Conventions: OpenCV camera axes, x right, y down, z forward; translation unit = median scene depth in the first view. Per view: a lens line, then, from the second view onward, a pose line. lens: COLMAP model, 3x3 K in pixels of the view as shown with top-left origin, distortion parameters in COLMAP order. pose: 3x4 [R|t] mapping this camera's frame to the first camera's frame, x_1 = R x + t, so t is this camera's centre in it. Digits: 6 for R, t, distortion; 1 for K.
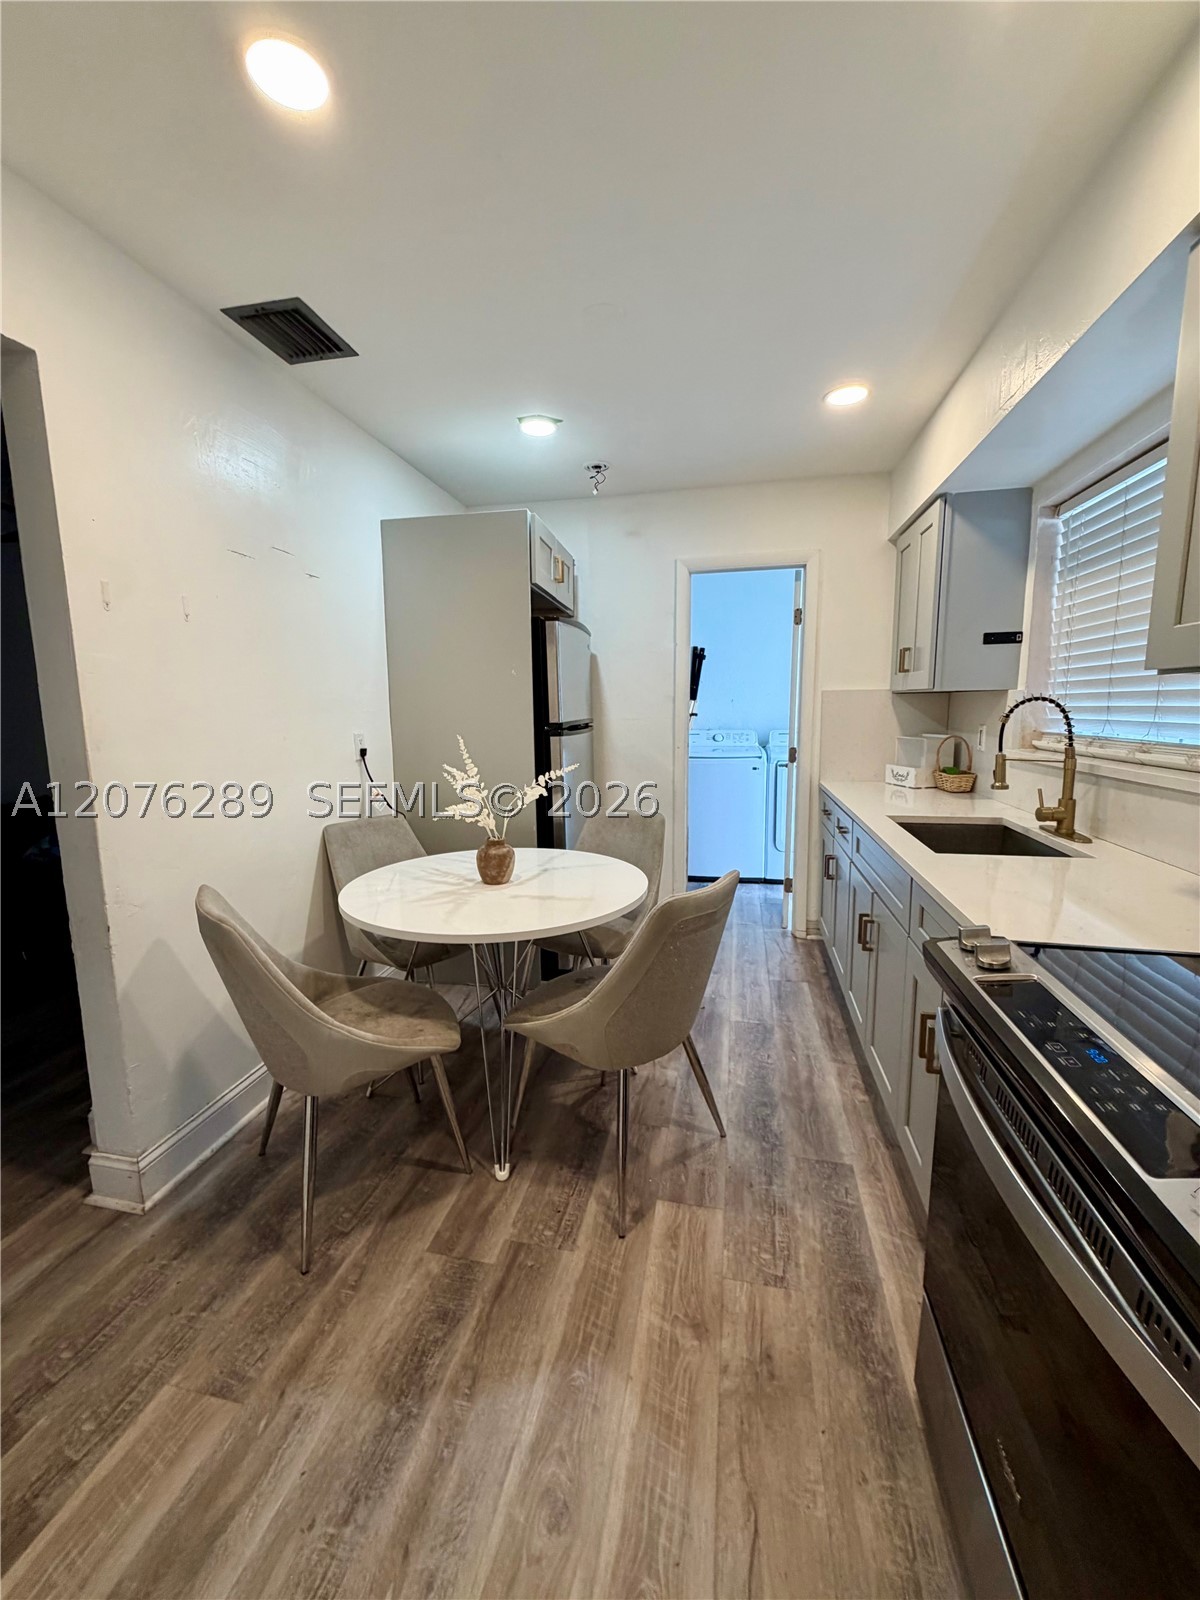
lens RADIAL K [[637.5, 0, 600.0], [0, 637.5, 800.0], [0, 0, 1]] dist [-0.001228, -0.000332]
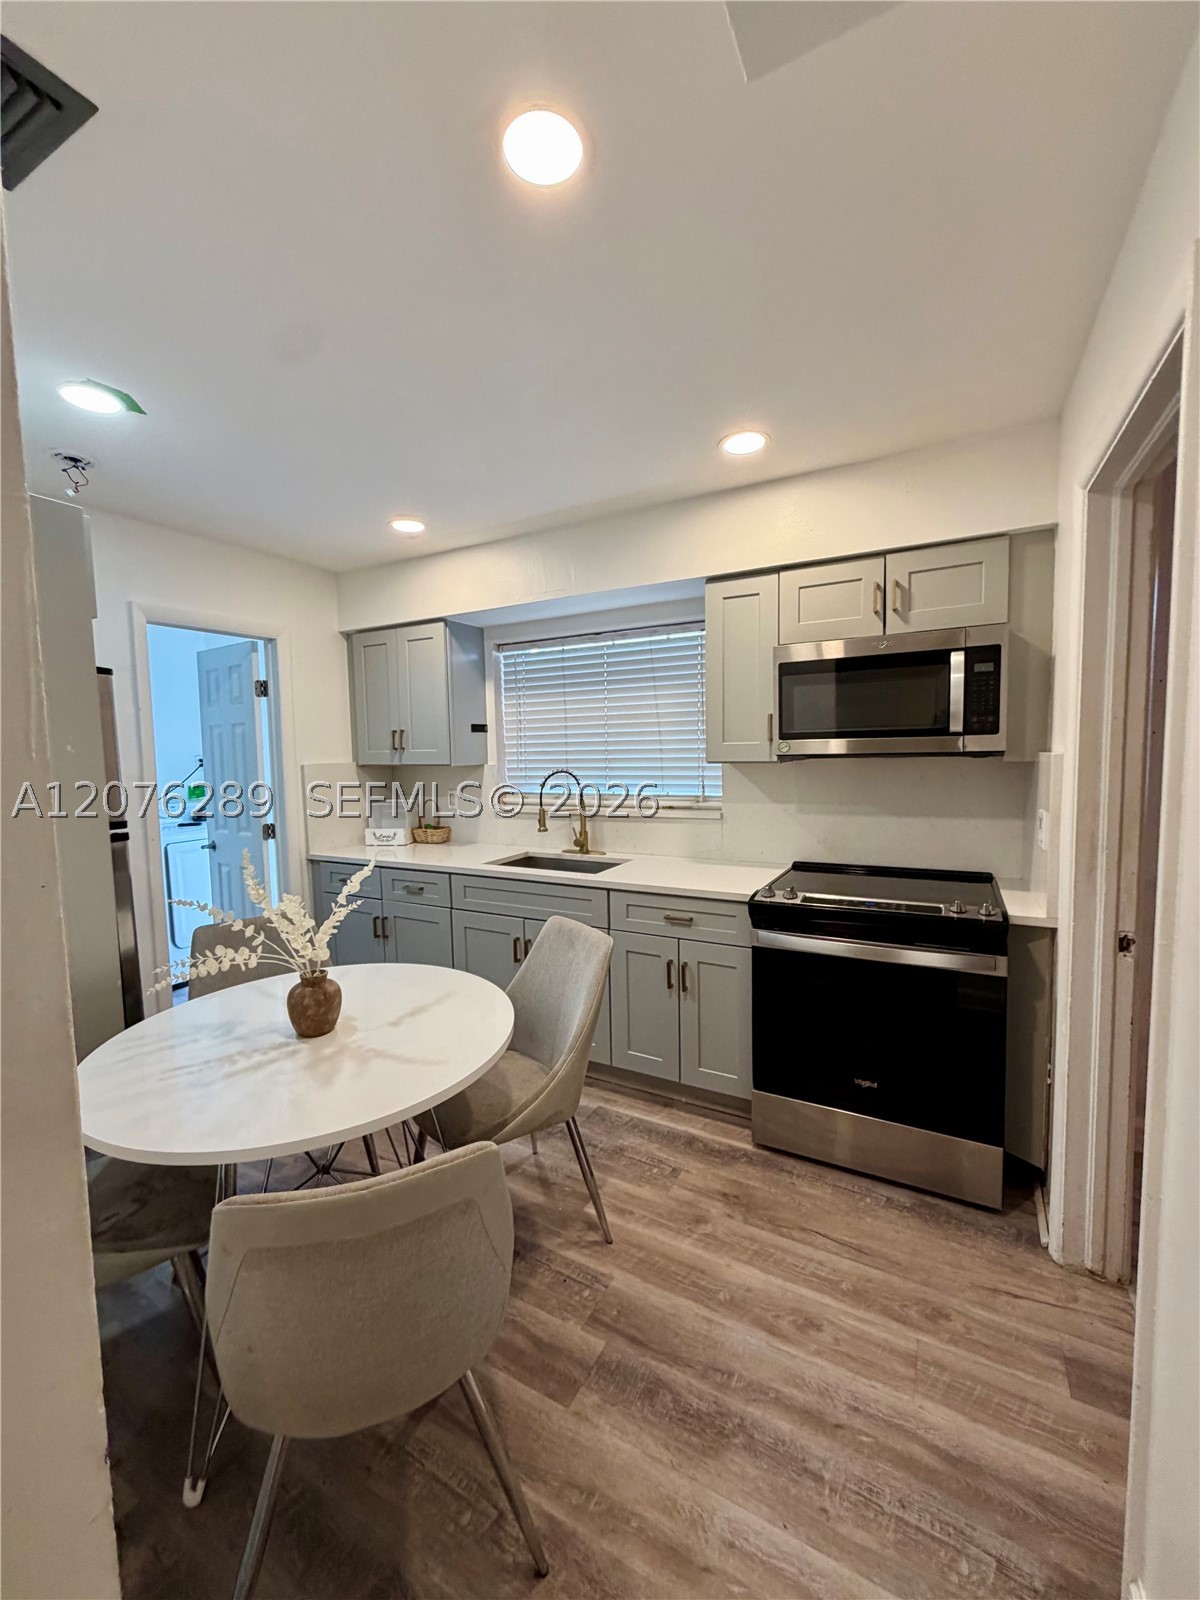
lens RADIAL K [[637.5, 0, 600.0], [0, 637.5, 800.0], [0, 0, 1]] dist [-0.001228, -0.000332]
pose [[0.288405, -0.071149, 0.954861, -1.078064], [0.156799, 0.987283, 0.026205, -0.153540], [-0.944583, 0.142163, 0.295894, 0.586467]]
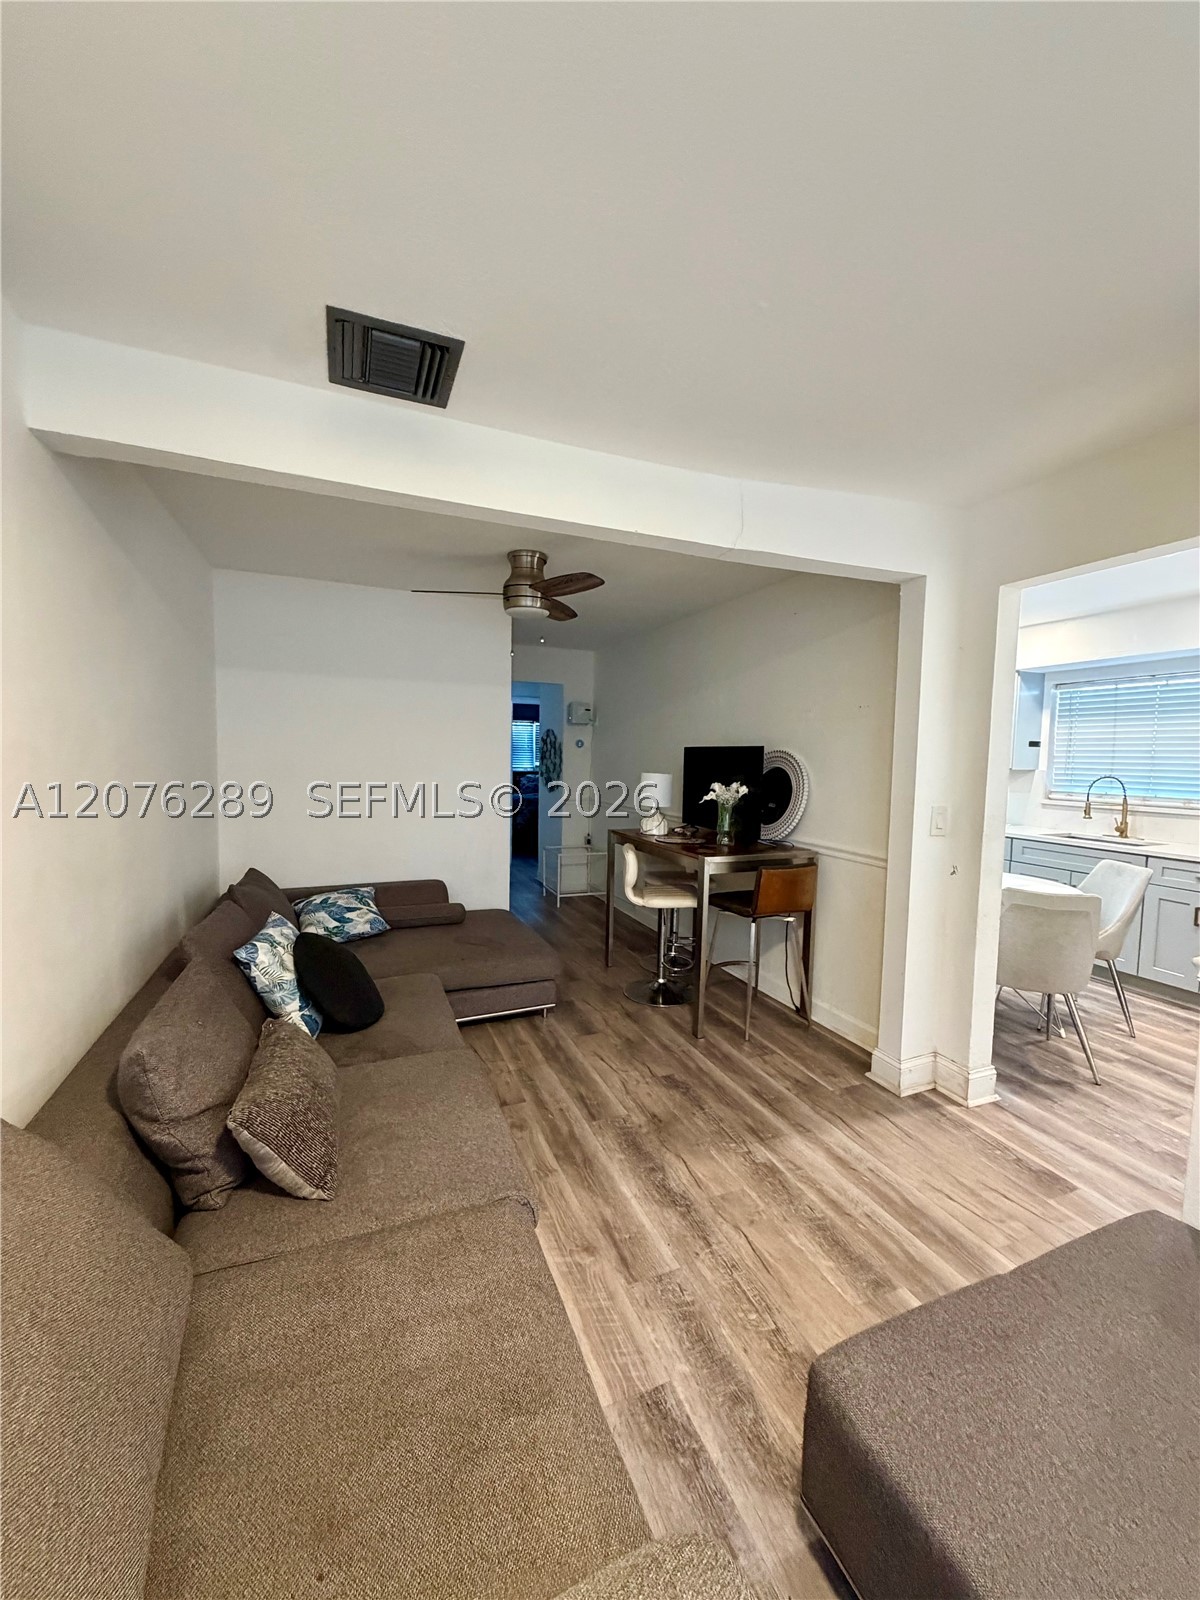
lens RADIAL K [[637.5, 0, 600.0], [0, 637.5, 800.0], [0, 0, 1]] dist [-0.001228, -0.000332]
pose [[0.828414, -0.012280, 0.559982, -2.689652], [0.053941, 0.996862, -0.057937, -0.061613], [-0.557513, 0.078201, 0.826477, 0.204443]]
